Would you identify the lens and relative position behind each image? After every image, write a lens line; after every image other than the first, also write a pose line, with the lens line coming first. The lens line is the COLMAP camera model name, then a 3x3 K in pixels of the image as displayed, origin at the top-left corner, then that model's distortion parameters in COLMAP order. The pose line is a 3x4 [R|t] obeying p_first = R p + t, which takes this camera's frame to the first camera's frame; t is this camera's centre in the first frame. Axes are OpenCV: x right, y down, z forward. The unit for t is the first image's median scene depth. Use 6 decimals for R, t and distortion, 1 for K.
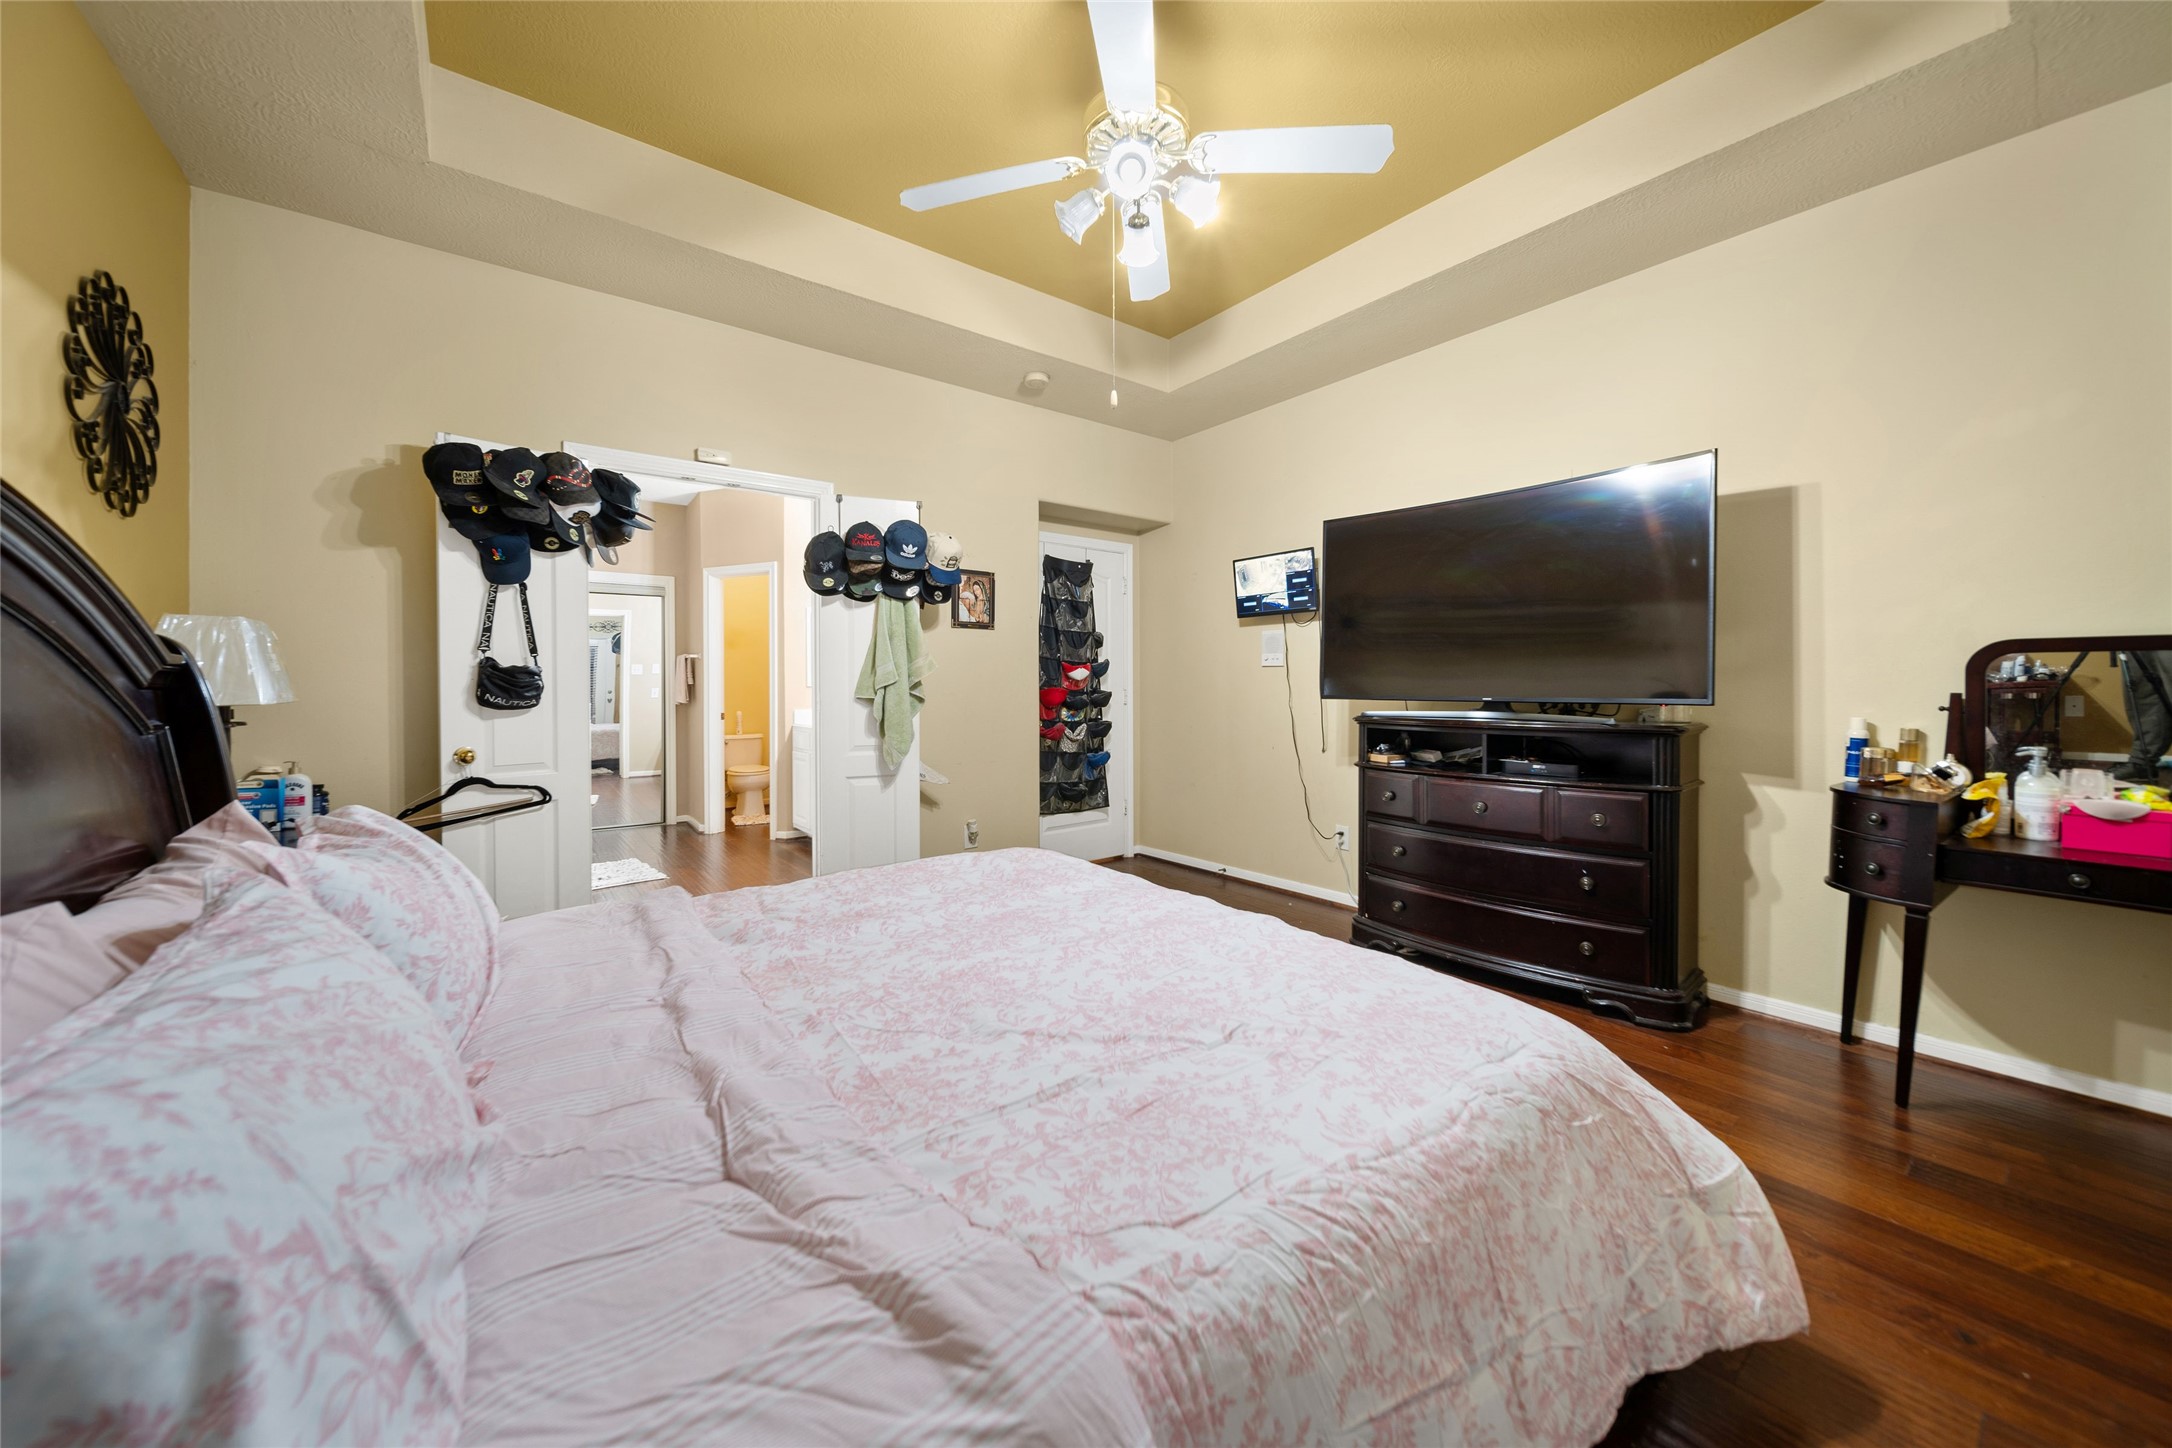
lens RADIAL K [[772.4, 0, 1089.1], [0, 772.4, 691.7], [0, 0, 1]] dist [-0.000758, 0.000017]
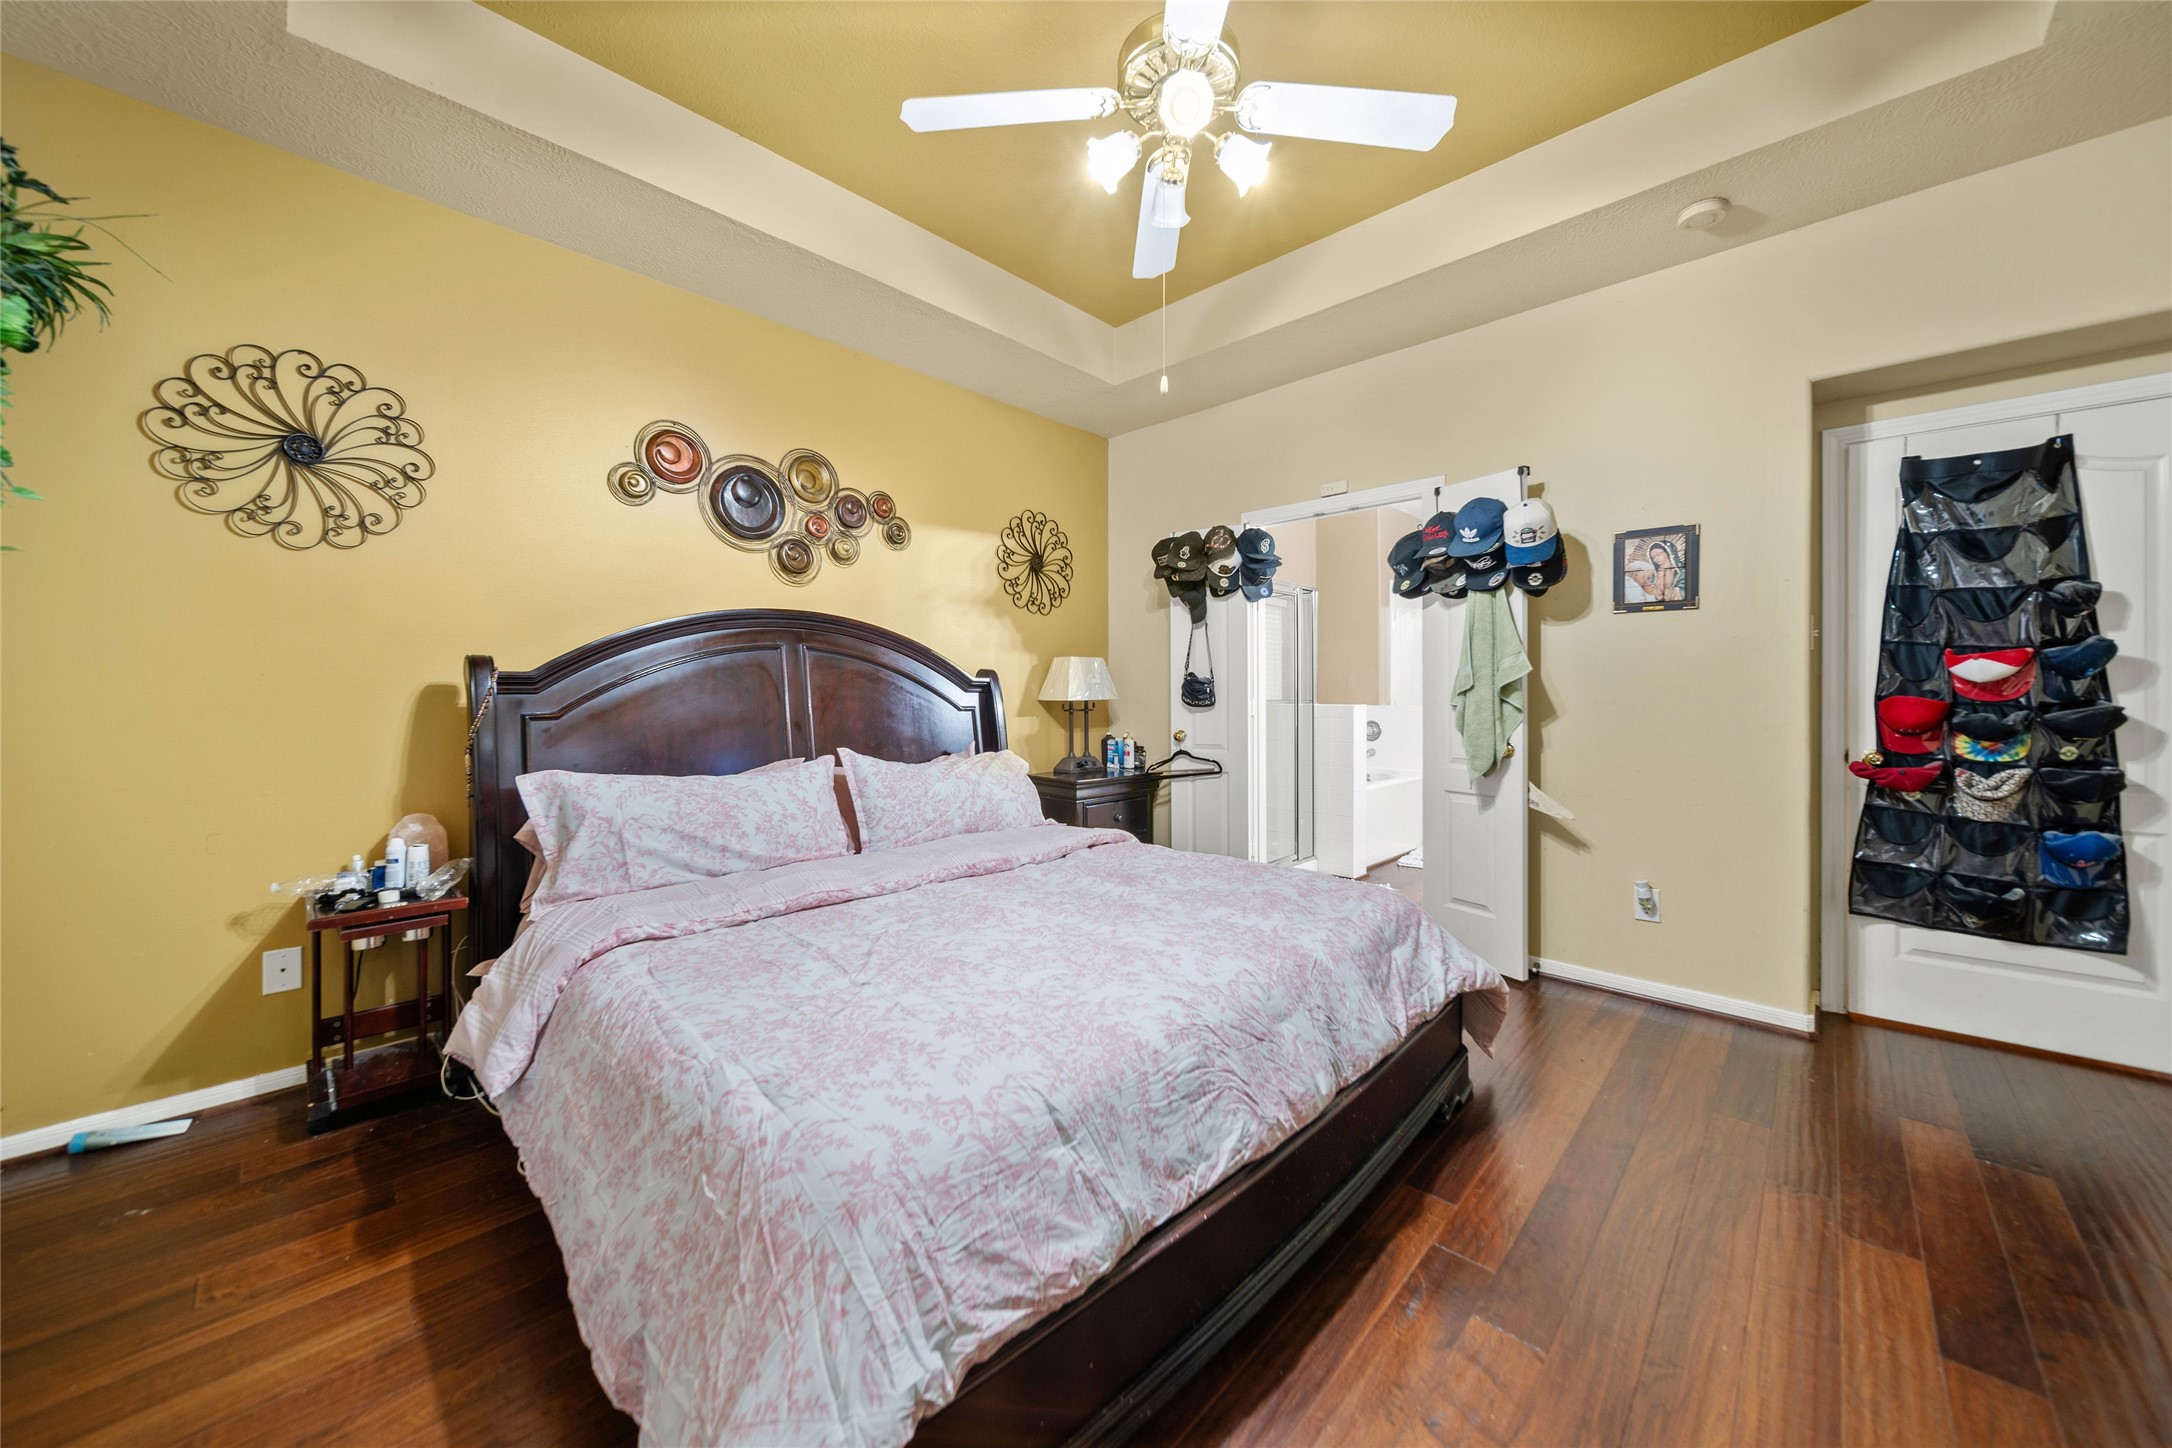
lens RADIAL K [[772.4, 0, 1089.1], [0, 772.4, 691.7], [0, 0, 1]] dist [-0.000758, 0.000017]
pose [[0.149414, 0.003077, -0.988770, 0.535839], [-0.008384, 0.999963, 0.001845, -0.005745], [0.988739, 0.008014, 0.149434, 0.439634]]
